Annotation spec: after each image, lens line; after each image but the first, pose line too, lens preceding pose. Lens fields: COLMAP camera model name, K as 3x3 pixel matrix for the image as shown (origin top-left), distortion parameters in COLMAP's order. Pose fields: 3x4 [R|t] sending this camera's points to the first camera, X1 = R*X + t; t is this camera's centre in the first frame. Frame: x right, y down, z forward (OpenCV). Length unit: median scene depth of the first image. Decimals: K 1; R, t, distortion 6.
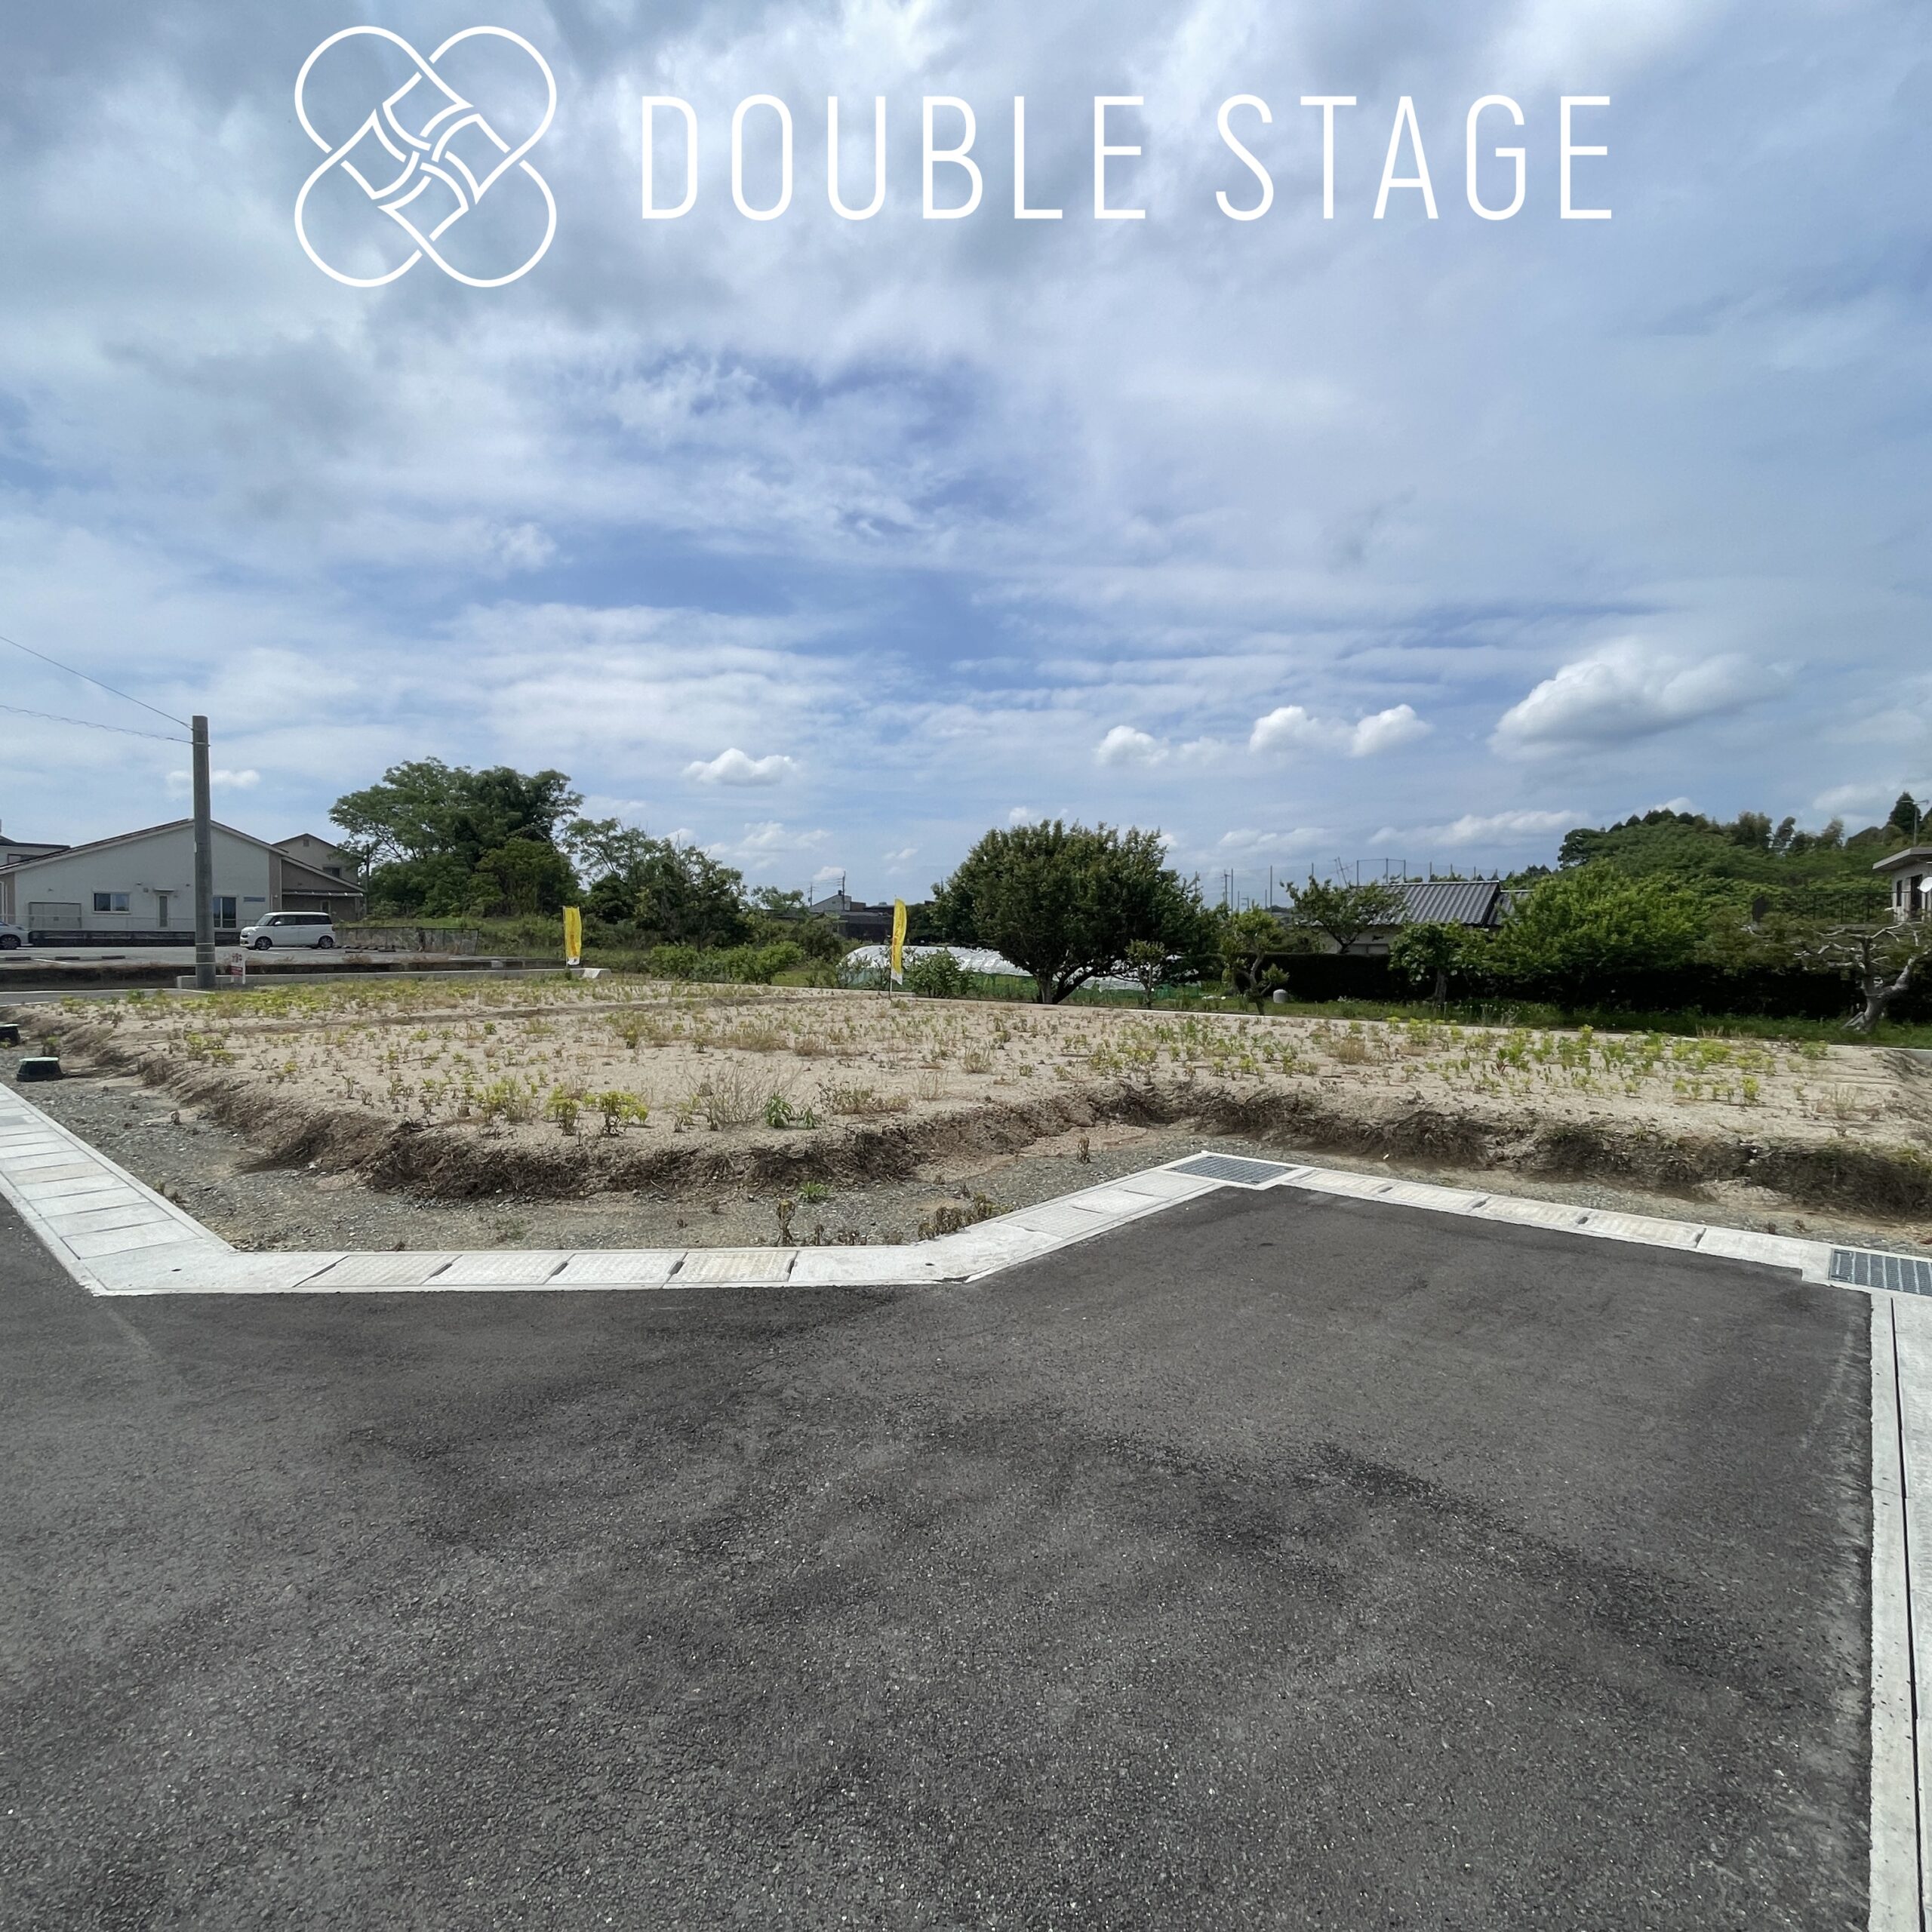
lens RADIAL K [[1025.0, 0, 954.0], [0, 1025.0, 974.7], [0, 0, 1]] dist [0.000451, -0.002205]
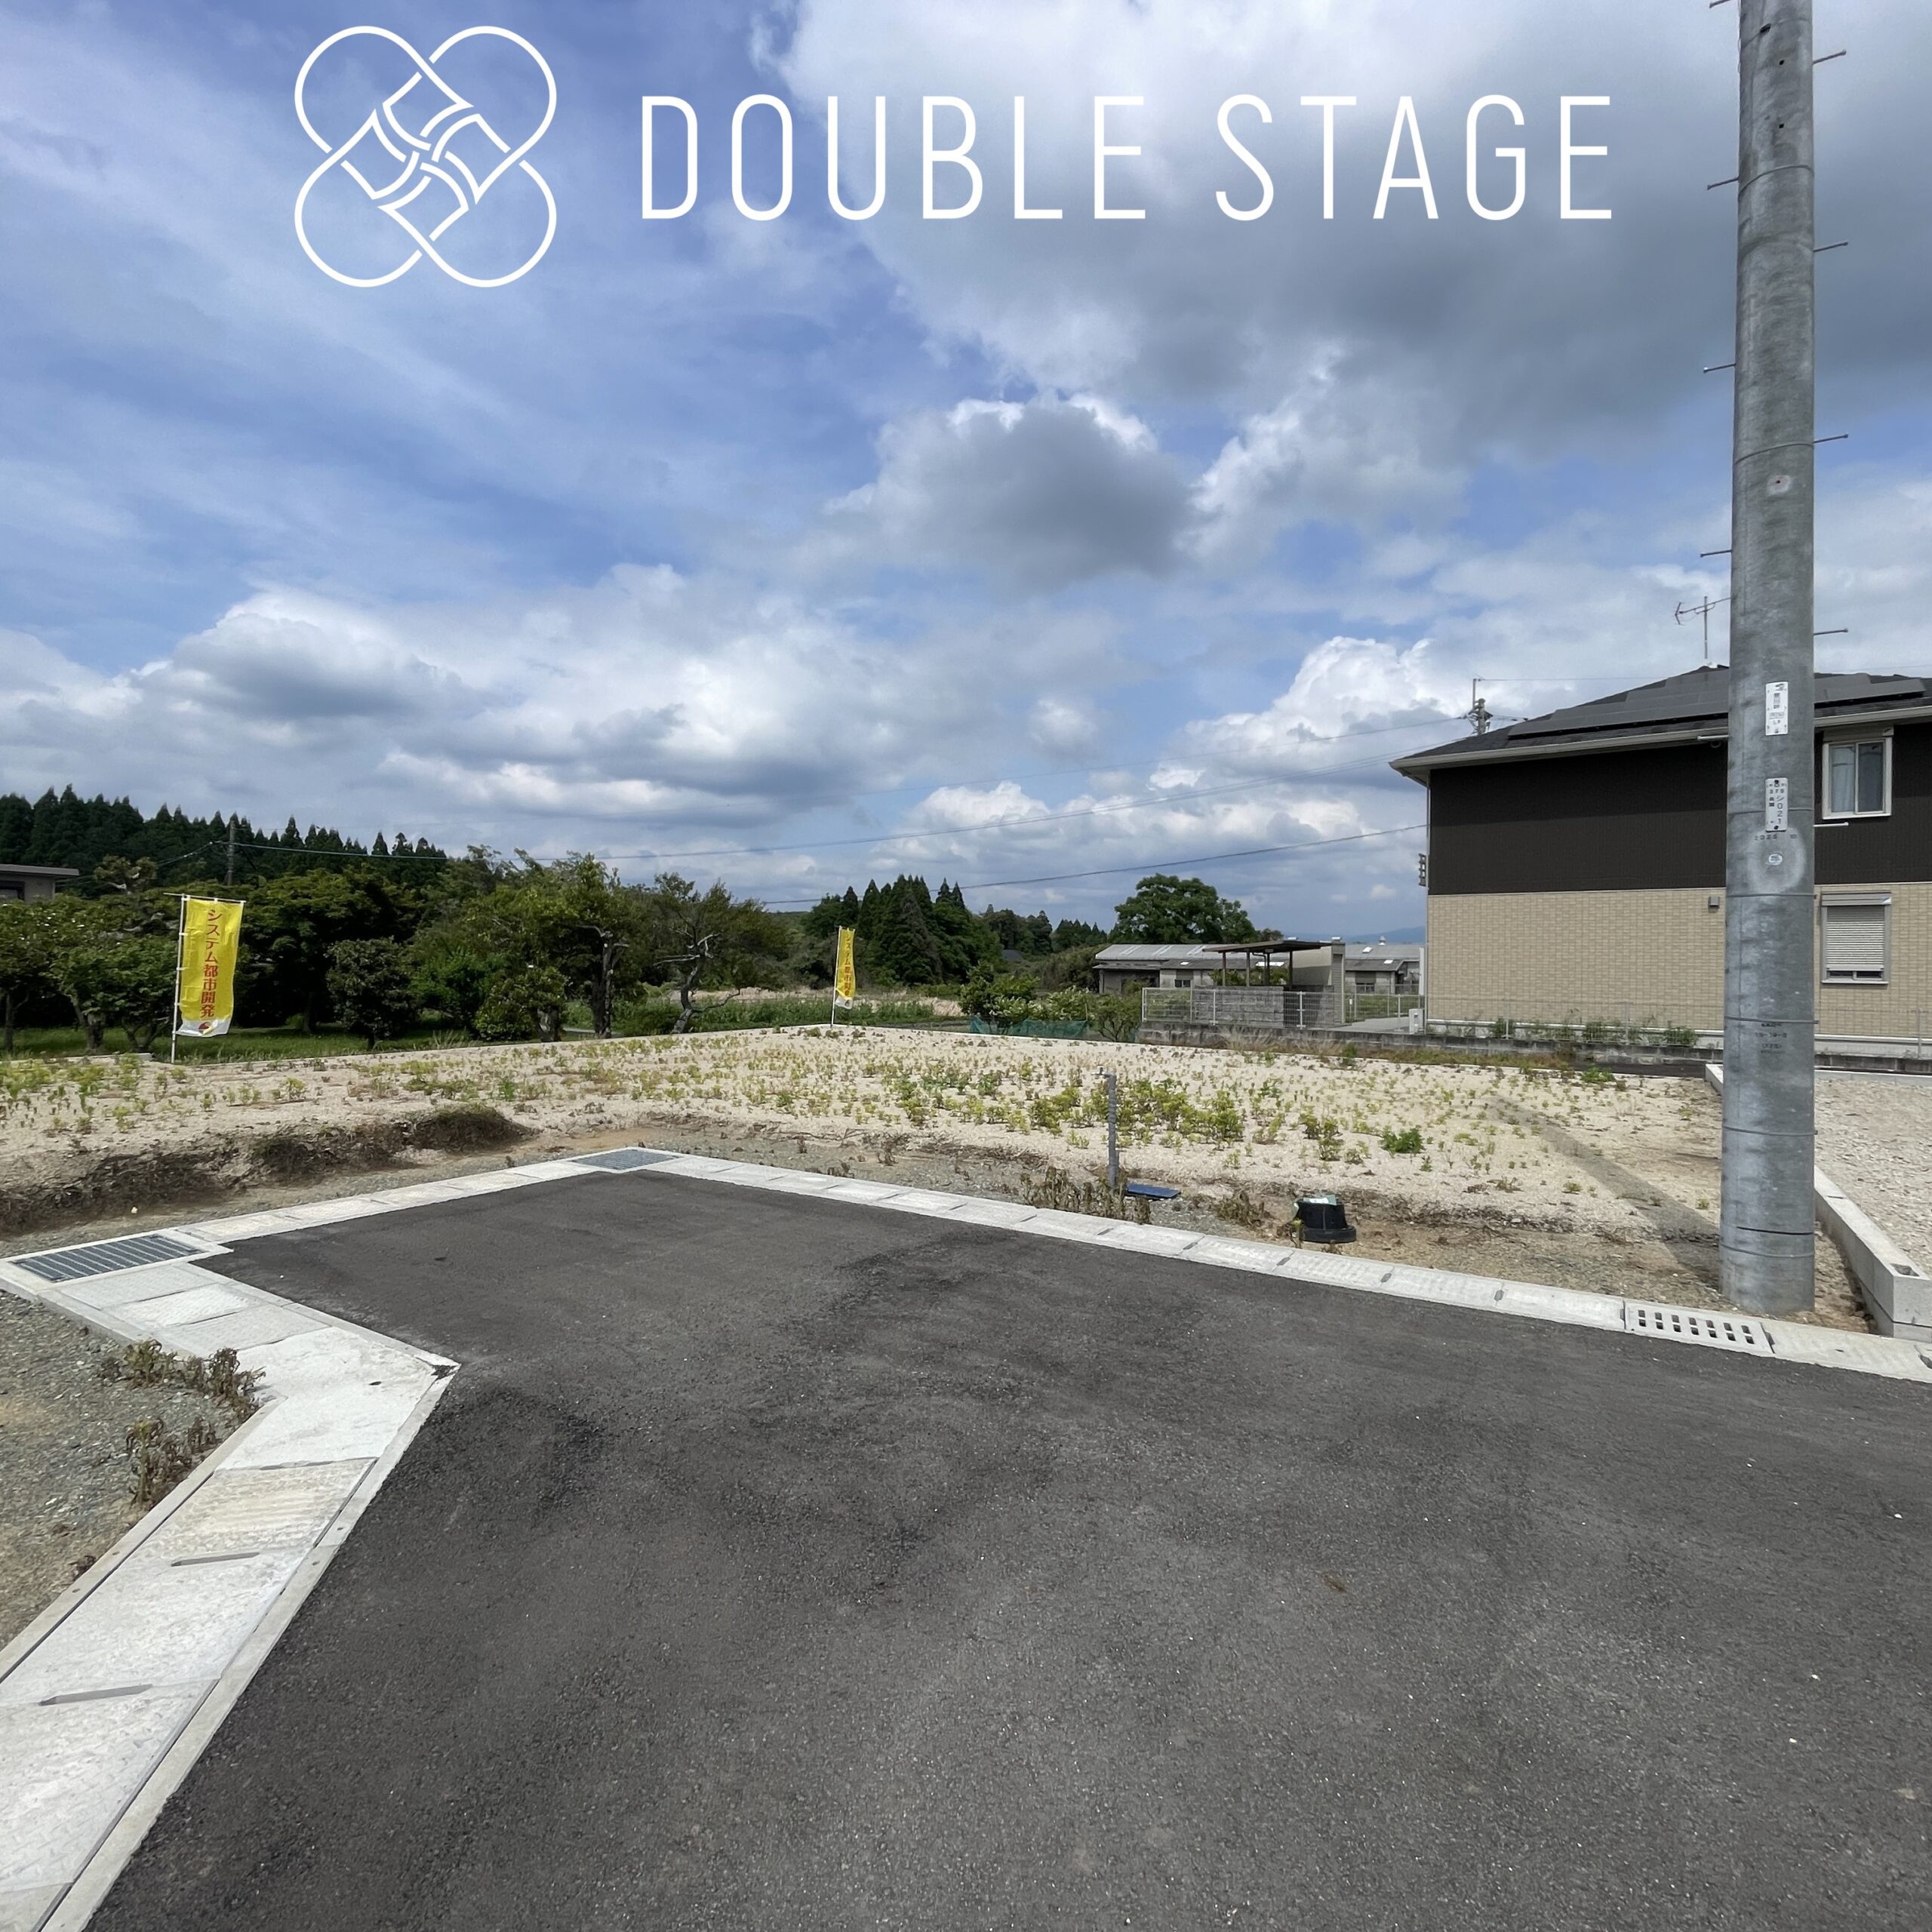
lens RADIAL K [[1025.0, 0, 963.3], [0, 1025.0, 965.8], [0, 0, 1]] dist [0.000451, -0.002205]
pose [[-0.149249, -0.003142, 0.988795, -1.421618], [0.021544, 0.999747, 0.006429, -0.062692], [-0.988565, 0.022262, -0.149143, 1.057458]]
